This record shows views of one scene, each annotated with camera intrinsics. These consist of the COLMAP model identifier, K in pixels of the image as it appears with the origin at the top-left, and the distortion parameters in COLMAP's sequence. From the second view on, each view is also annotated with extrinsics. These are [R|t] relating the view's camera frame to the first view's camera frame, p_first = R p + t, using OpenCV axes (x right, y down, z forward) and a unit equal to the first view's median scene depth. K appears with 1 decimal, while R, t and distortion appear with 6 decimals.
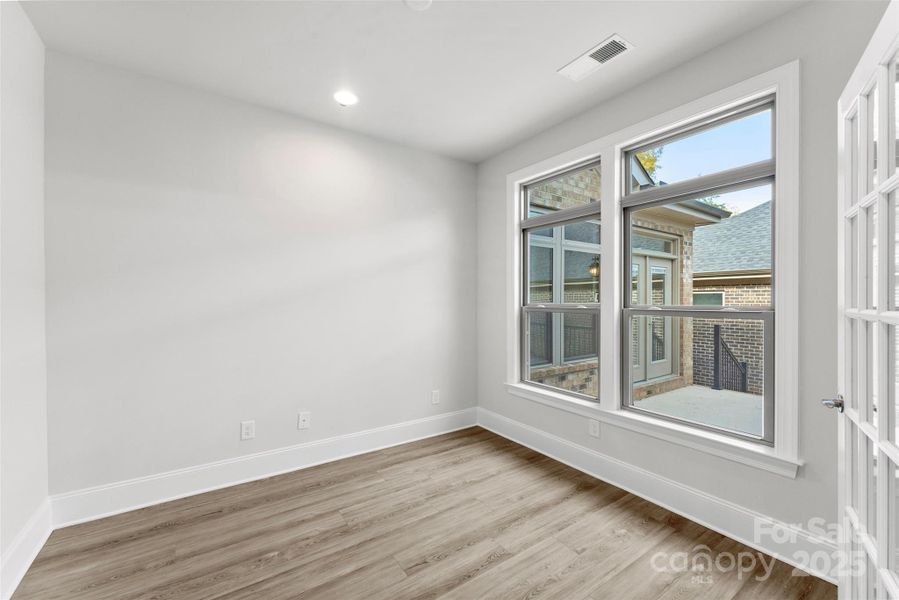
lens RADIAL K [[363.9, 0, 454.9], [0, 363.9, 301.3], [0, 0, 1]] dist [-0.000531, 0.000753]
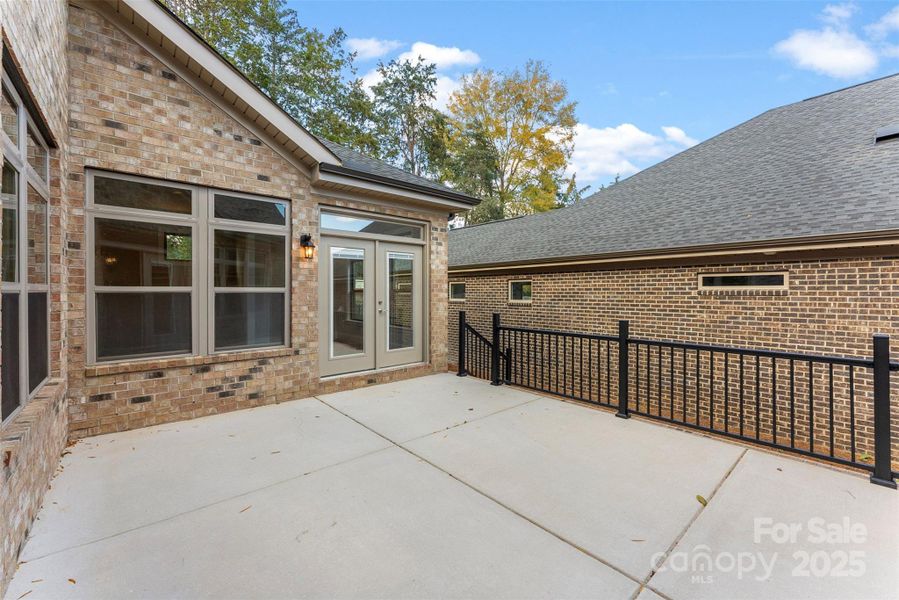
lens RADIAL K [[363.9, 0, 449.6], [0, 363.9, 291.7], [0, 0, 1]] dist [-0.000531, 0.000753]
pose [[0.993211, 0.002305, 0.116305, 0.720497], [-0.002452, 0.999996, 0.001126, 0.012473], [-0.116302, -0.001403, 0.993213, 0.019542]]
